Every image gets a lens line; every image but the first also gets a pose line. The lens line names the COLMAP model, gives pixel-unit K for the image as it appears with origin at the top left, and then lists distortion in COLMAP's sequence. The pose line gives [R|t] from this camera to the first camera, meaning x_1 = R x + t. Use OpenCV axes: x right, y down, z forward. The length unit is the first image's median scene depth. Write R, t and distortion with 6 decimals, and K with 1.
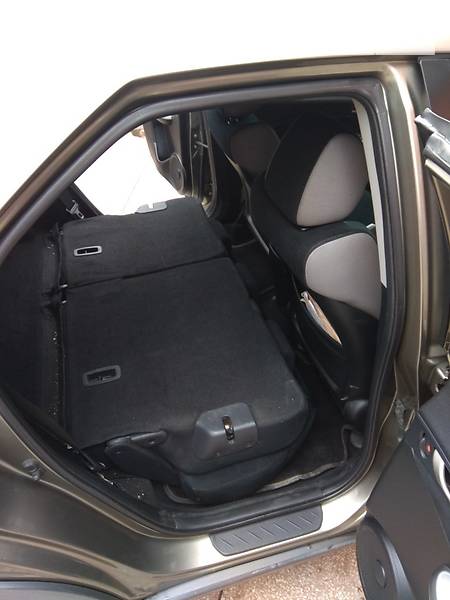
lens RADIAL K [[471.3, 0, 215.4], [0, 471.3, 314.9], [0, 0, 1]] dist [0.089916, -0.176370]
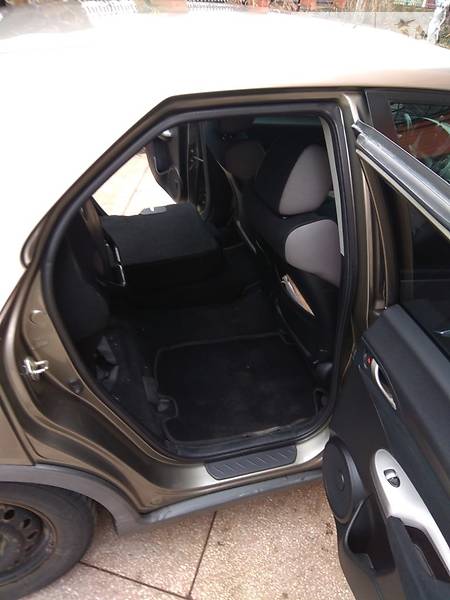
lens RADIAL K [[465.0, 0, 225.8], [0, 465.0, 305.9], [0, 0, 1]] dist [0.093789, -0.155694]
pose [[0.998156, 0.022943, 0.056199, -0.033019], [-0.019602, 0.998048, -0.059299, 0.118550], [-0.057450, 0.058088, 0.996657, -0.209491]]
